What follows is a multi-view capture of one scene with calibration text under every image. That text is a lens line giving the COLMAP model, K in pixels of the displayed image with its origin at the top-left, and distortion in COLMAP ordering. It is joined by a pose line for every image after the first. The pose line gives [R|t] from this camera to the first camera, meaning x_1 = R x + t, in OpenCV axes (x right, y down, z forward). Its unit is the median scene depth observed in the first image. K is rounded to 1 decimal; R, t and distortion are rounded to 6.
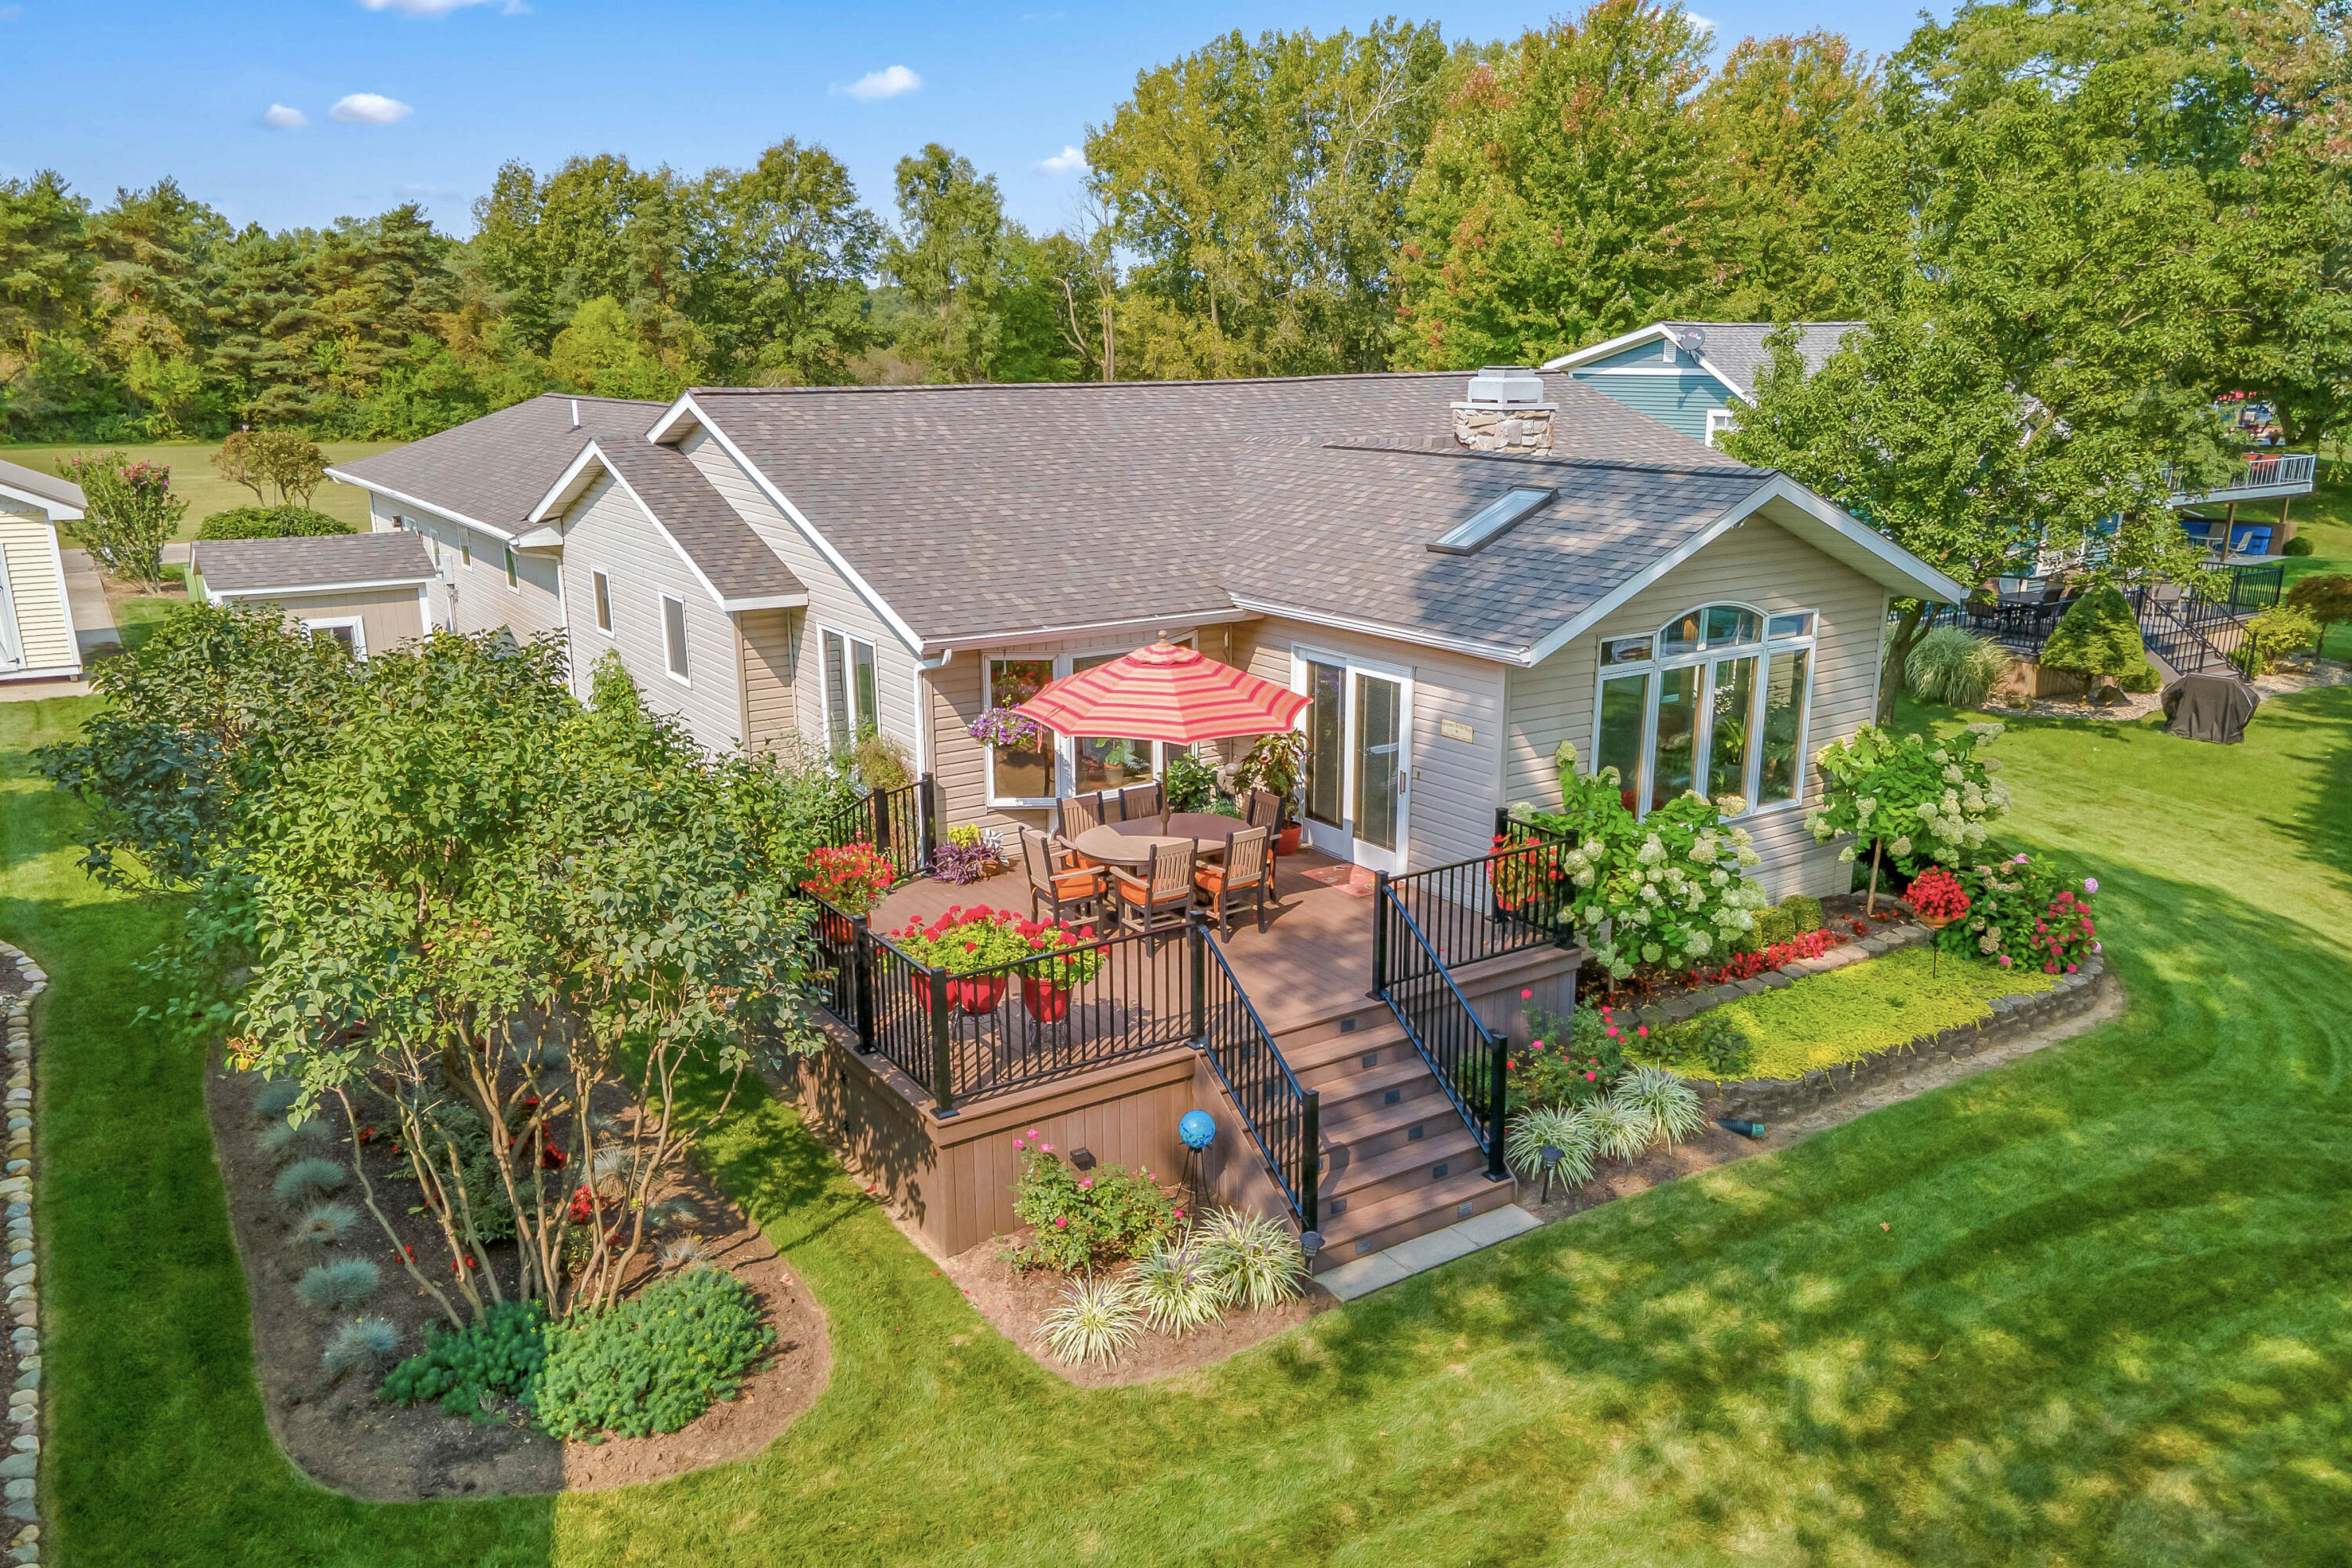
lens RADIAL K [[1649.6, 0, 1176.0], [0, 1649.6, 784.0], [0, 0, 1]] dist [-0.005217, 0.046585]
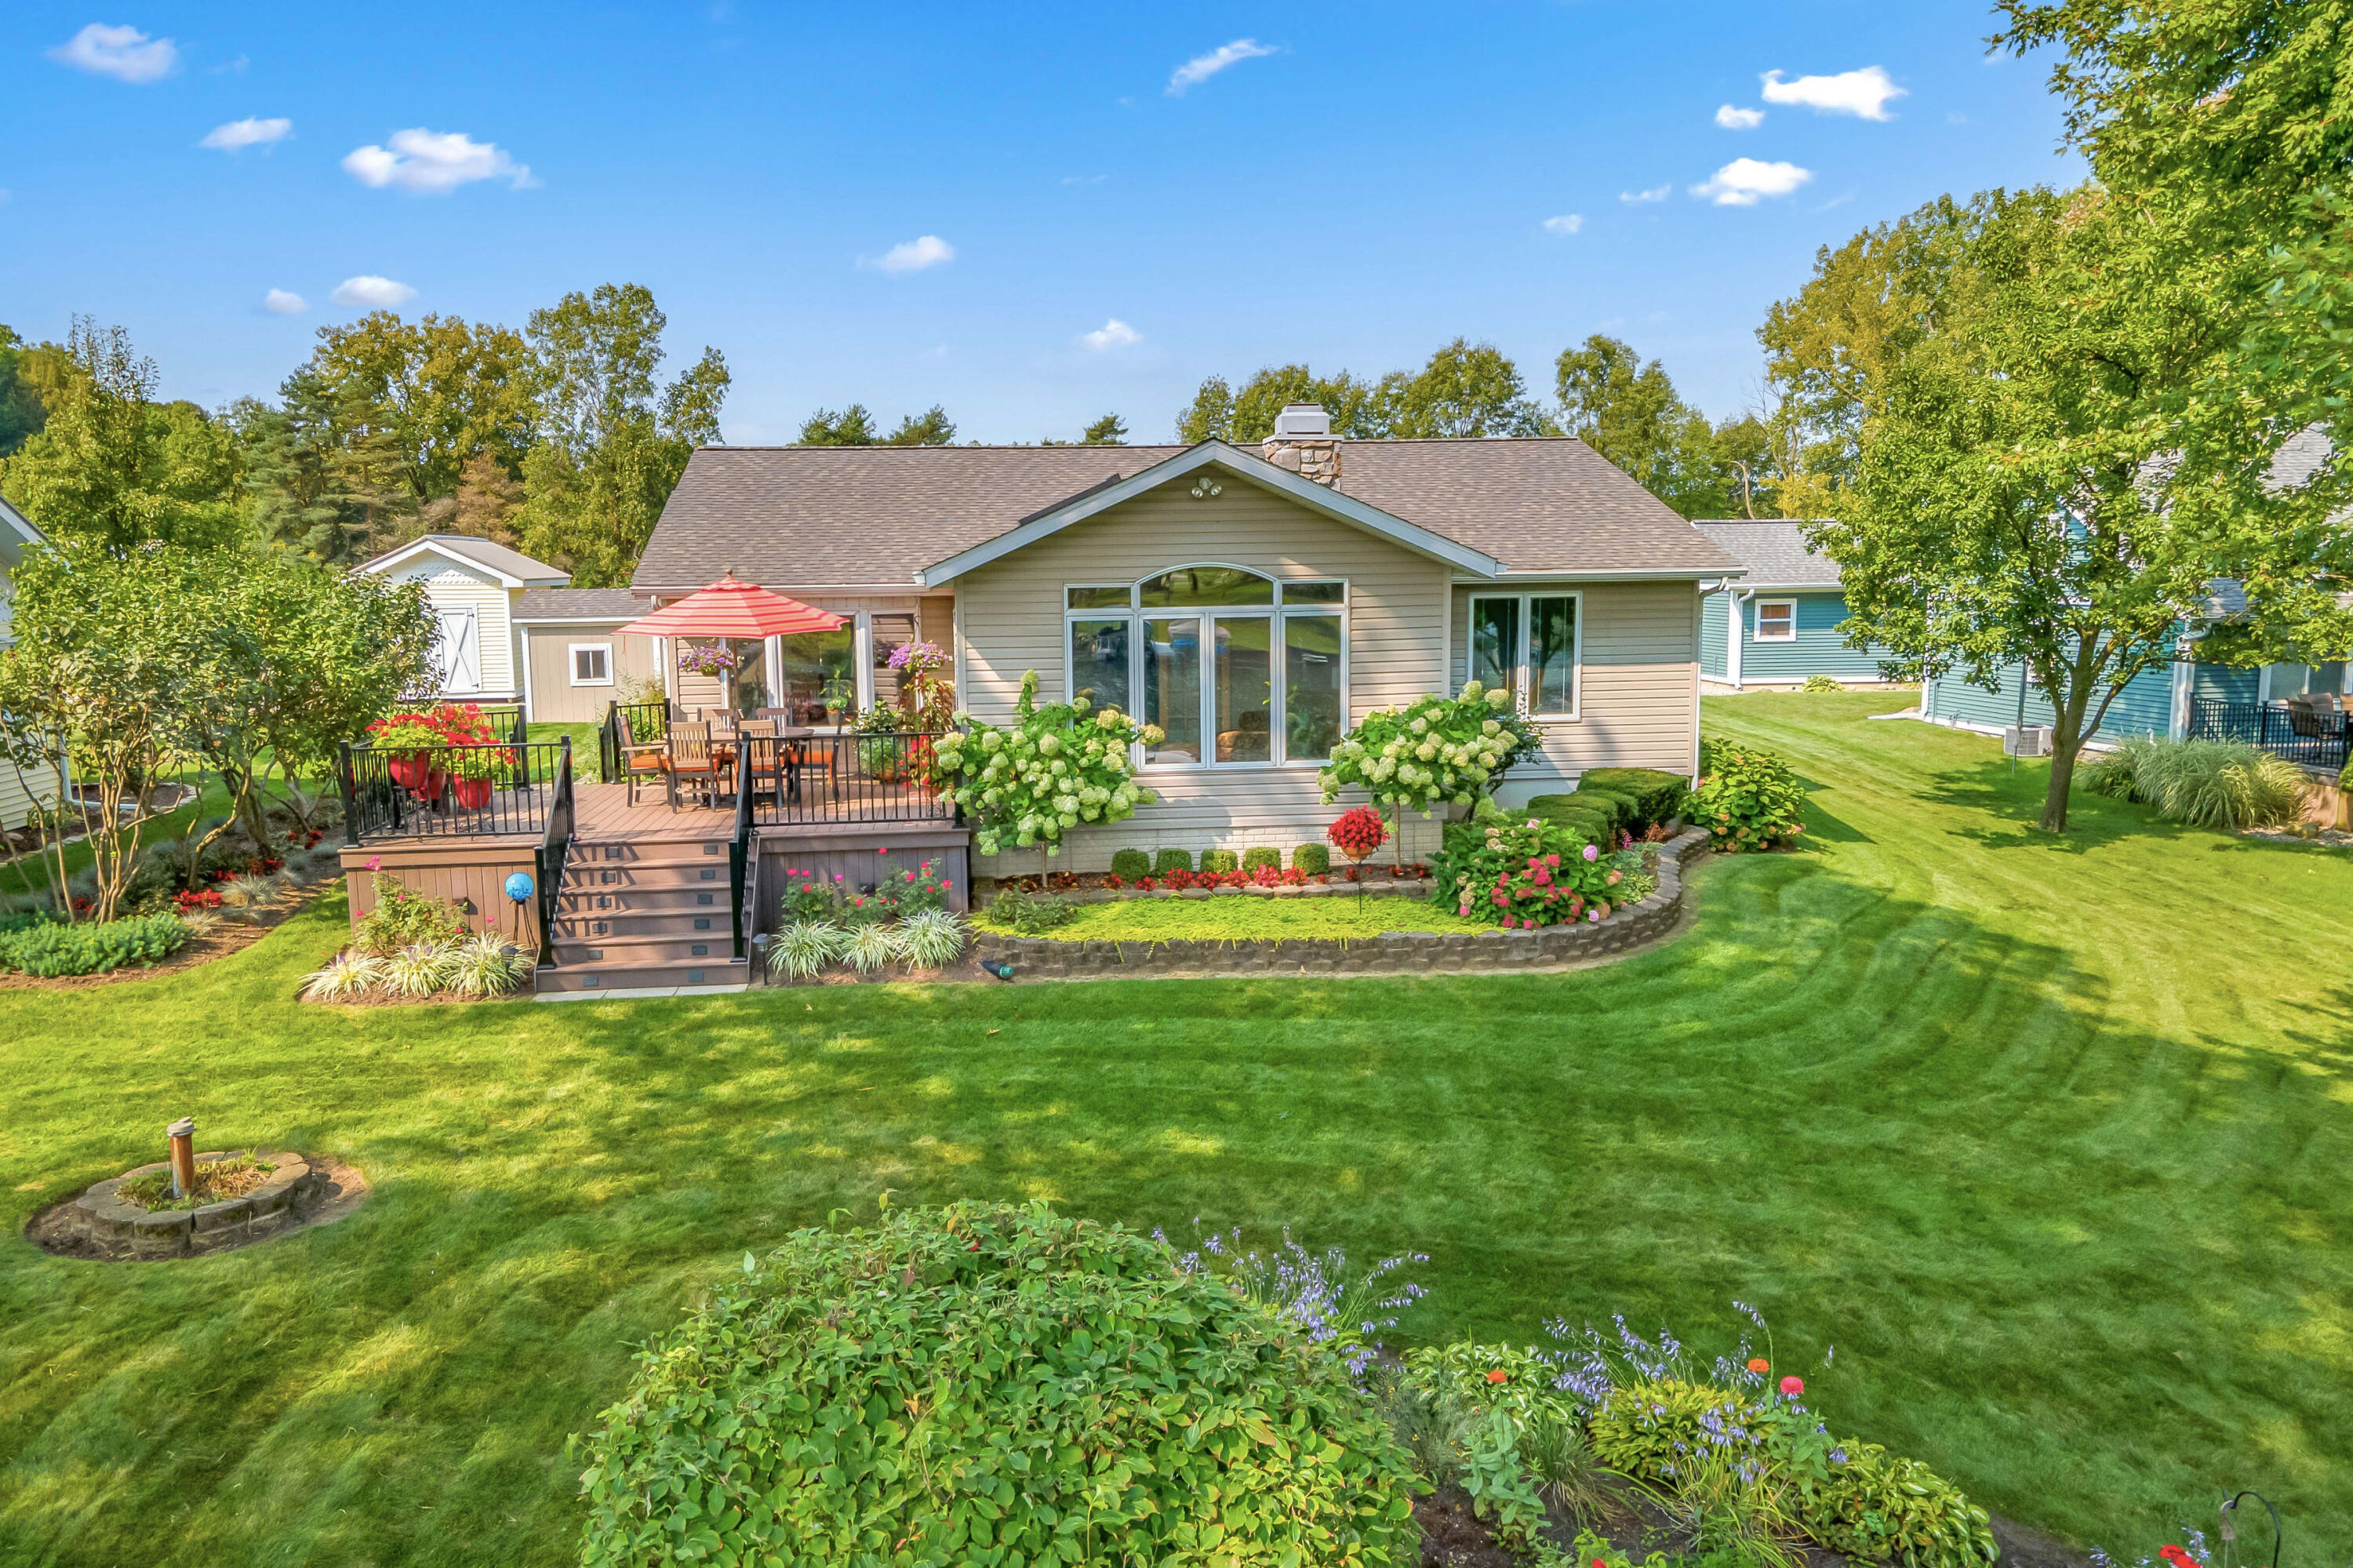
lens RADIAL K [[1693.0, 0, 1176.5], [0, 1693.0, 784.0], [0, 0, 1]] dist [0.027362, -0.000670]
pose [[0.888622, 0.048563, -0.456063, 0.122102], [-0.107343, 0.988782, -0.103866, 0.023424], [0.445902, 0.141253, 0.883866, -0.001498]]
